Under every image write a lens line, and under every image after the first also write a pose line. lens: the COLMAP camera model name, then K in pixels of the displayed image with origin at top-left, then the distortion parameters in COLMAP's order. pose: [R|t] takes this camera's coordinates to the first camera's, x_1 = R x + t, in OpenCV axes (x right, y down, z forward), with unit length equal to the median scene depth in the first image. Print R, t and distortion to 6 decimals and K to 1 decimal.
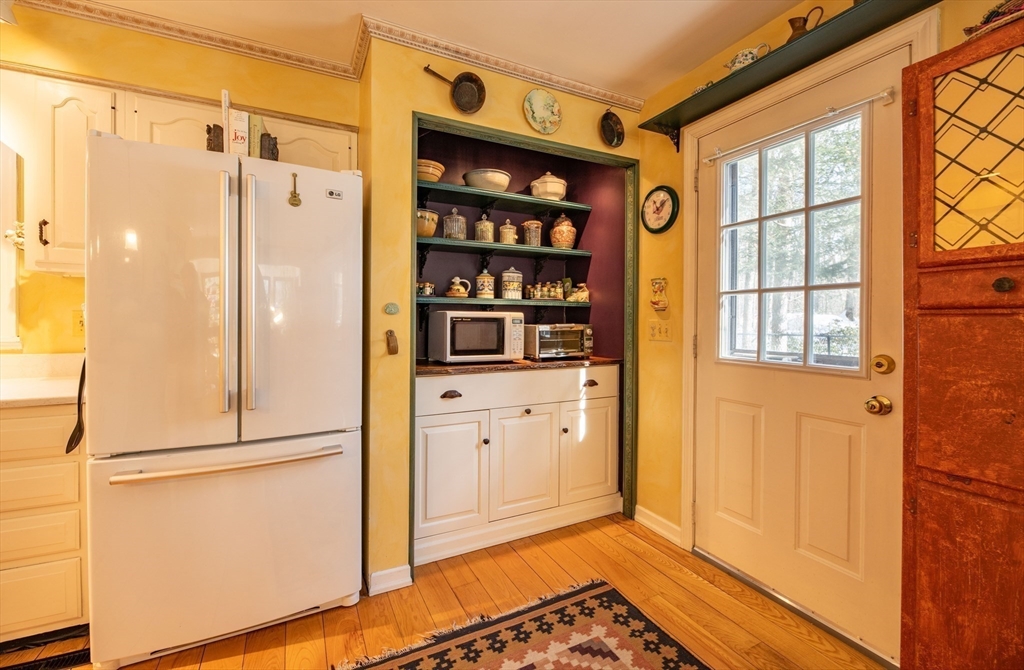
lens RADIAL K [[430.2, 0, 517.7], [0, 430.2, 323.7], [0, 0, 1]] dist [-0.010802, -0.000259]
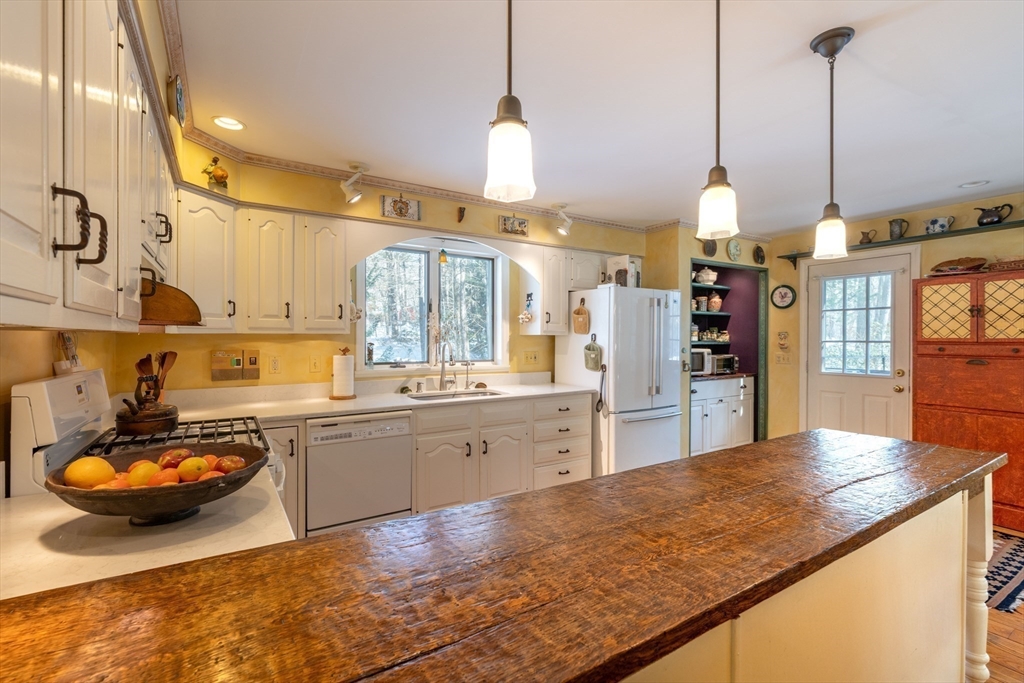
lens RADIAL K [[463.4, 0, 518.7], [0, 463.4, 341.6], [0, 0, 1]] dist [0.001113, 0.000034]
pose [[0.995343, -0.002960, 0.096346, -1.097403], [0.003141, 0.999994, -0.001726, -0.062439], [-0.096340, 0.002021, 0.995346, -1.009314]]
